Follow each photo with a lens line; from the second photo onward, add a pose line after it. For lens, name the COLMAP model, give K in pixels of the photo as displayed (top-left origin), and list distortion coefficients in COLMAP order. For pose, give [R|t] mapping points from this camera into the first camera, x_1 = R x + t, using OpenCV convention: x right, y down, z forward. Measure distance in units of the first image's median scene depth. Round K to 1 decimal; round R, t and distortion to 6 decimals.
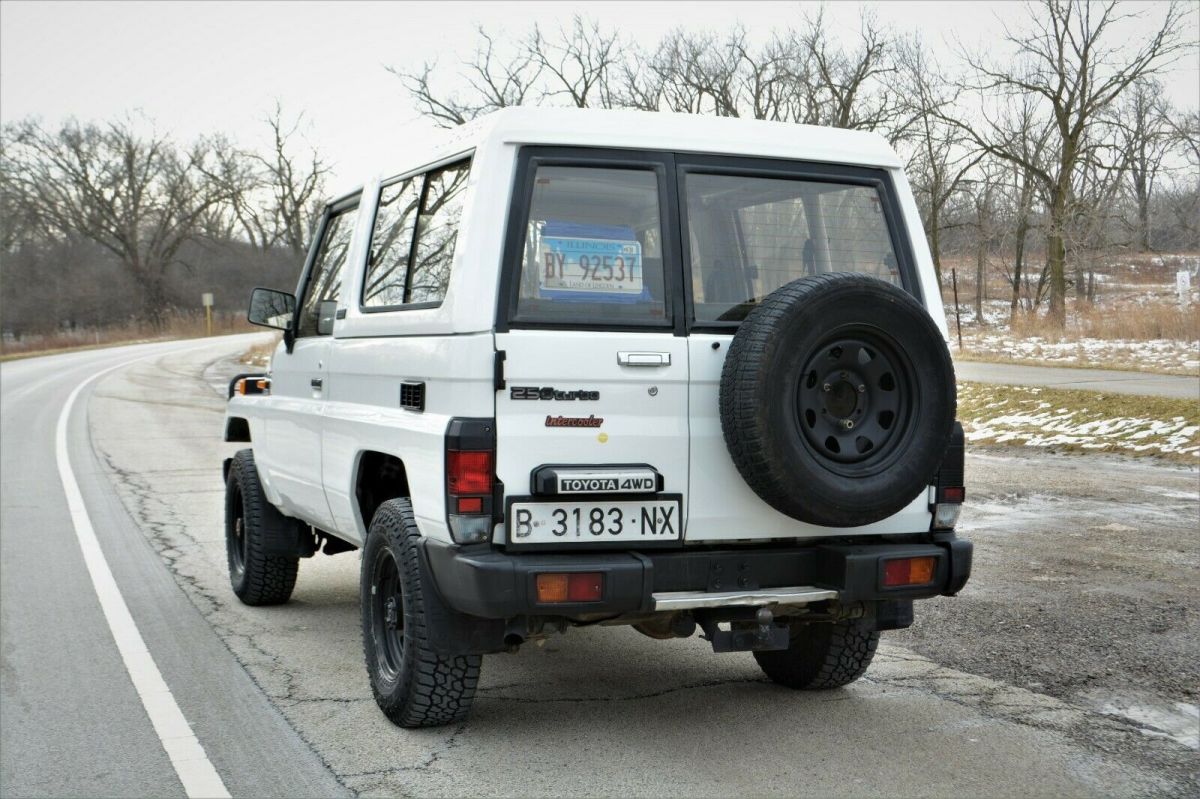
lens RADIAL K [[1648.3, 0, 608.5], [0, 1648.3, 417.2], [0, 0, 1]] dist [-0.015763, -0.026137]
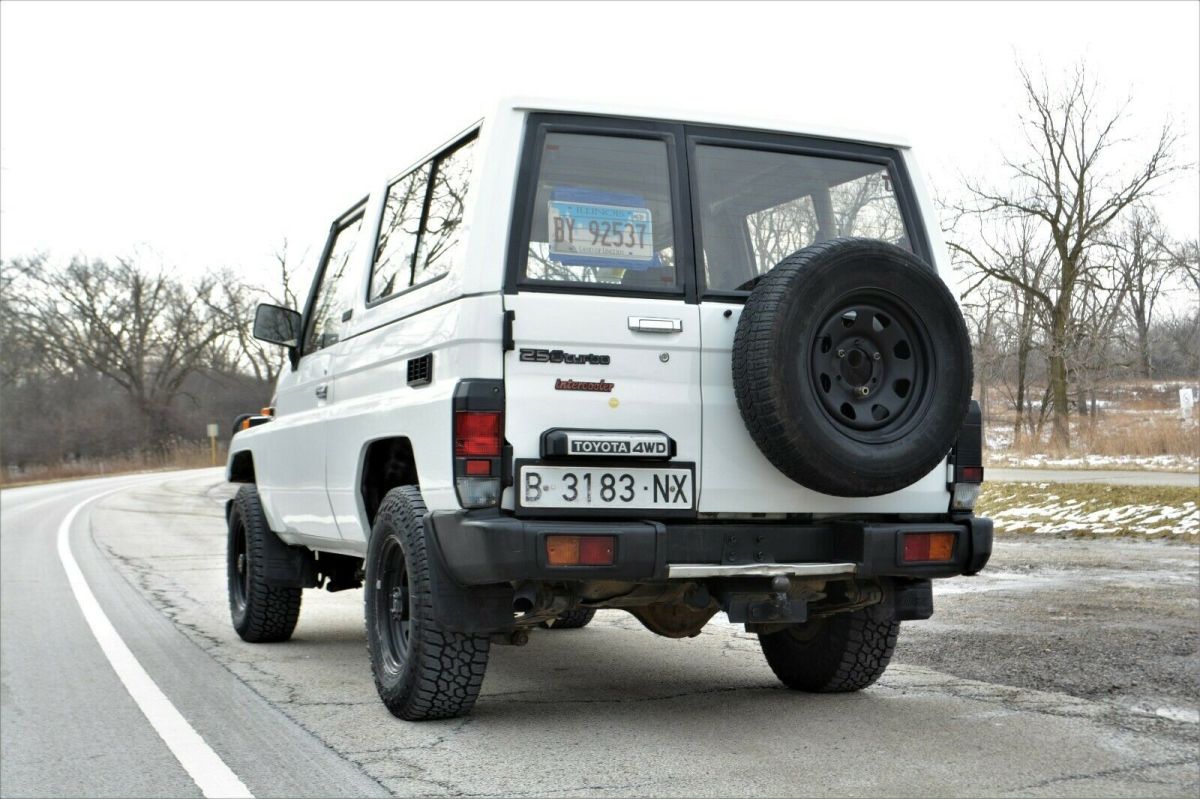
lens RADIAL K [[1648.3, 0, 608.5], [0, 1648.3, 417.2], [0, 0, 1]] dist [-0.015763, -0.026137]
pose [[0.999982, -0.005552, -0.002065, -0.004481], [0.005365, 0.996668, -0.081393, 0.098740], [0.002510, 0.081381, 0.996680, 0.023629]]
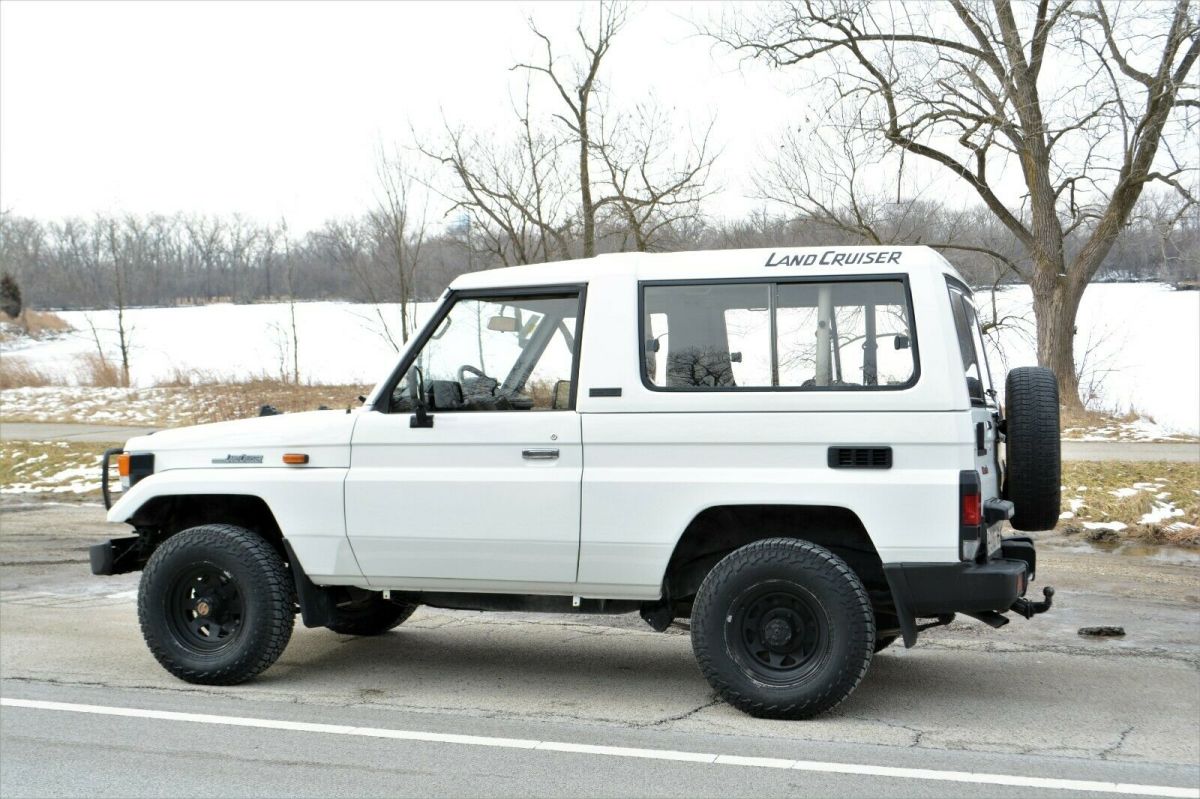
lens RADIAL K [[1556.7, 0, 604.6], [0, 1556.7, 410.0], [0, 0, 1]] dist [-0.044233, 0.025383]
pose [[0.647754, -0.016433, 0.761672, -1.236435], [0.041324, 0.999053, -0.013589, -0.043891], [-0.760728, 0.040278, 0.647820, 0.362268]]
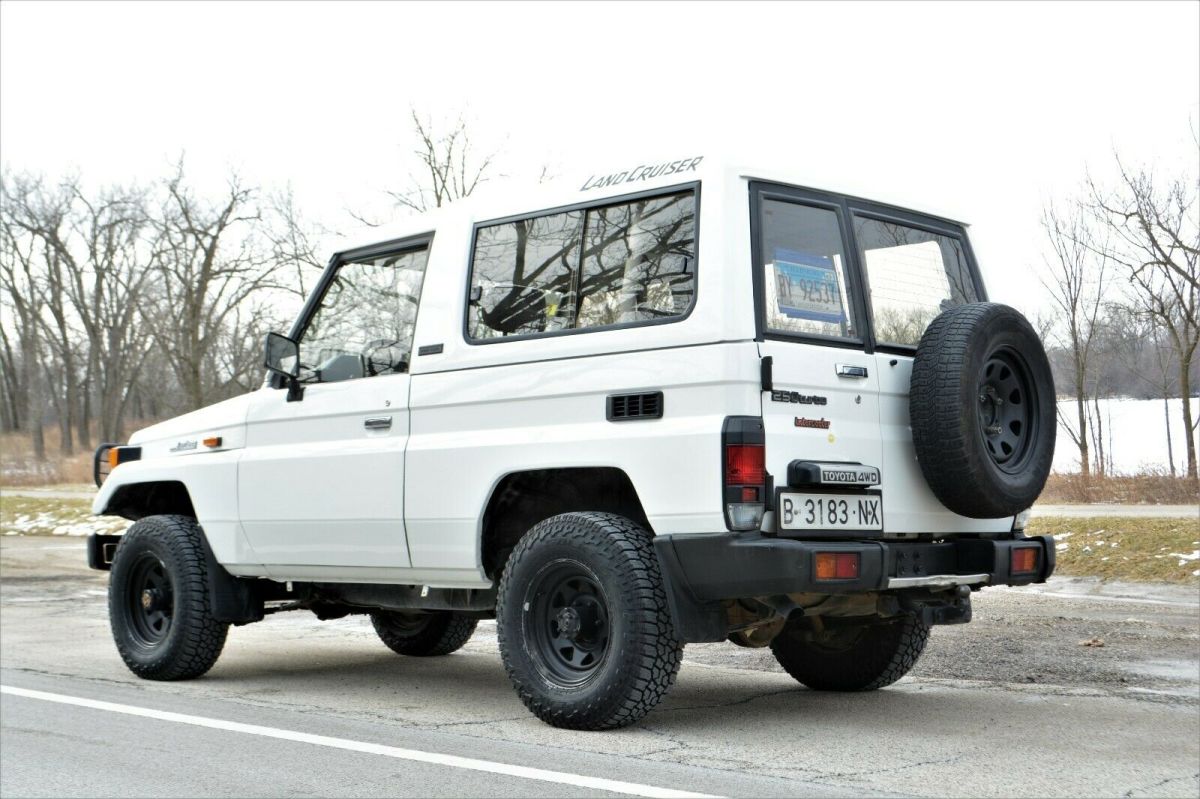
lens RADIAL K [[1734.6, 0, 604.7], [0, 1734.6, 419.3], [0, 0, 1]] dist [-0.014122, -0.039609]
pose [[0.921622, 0.008264, 0.388001, -0.595651], [0.029461, 0.995399, -0.091179, 0.101330], [-0.386969, 0.095464, 0.917138, -0.030976]]
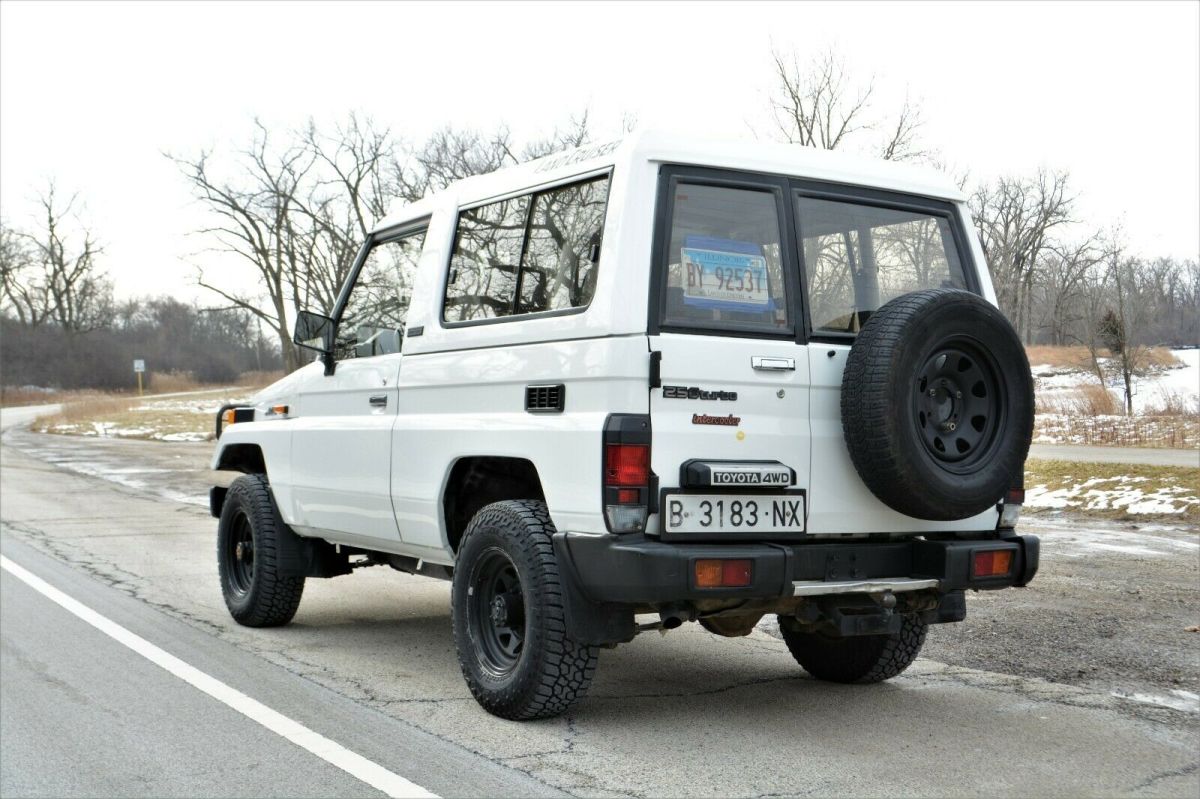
lens RADIAL K [[1552.8, 0, 603.8], [0, 1552.8, 412.7], [0, 0, 1]] dist [-0.034616, -0.009717]
pose [[0.988117, 0.009966, 0.153380, -0.241494], [-0.002008, 0.998647, -0.051955, 0.049247], [-0.153690, 0.051029, 0.986801, 0.015237]]
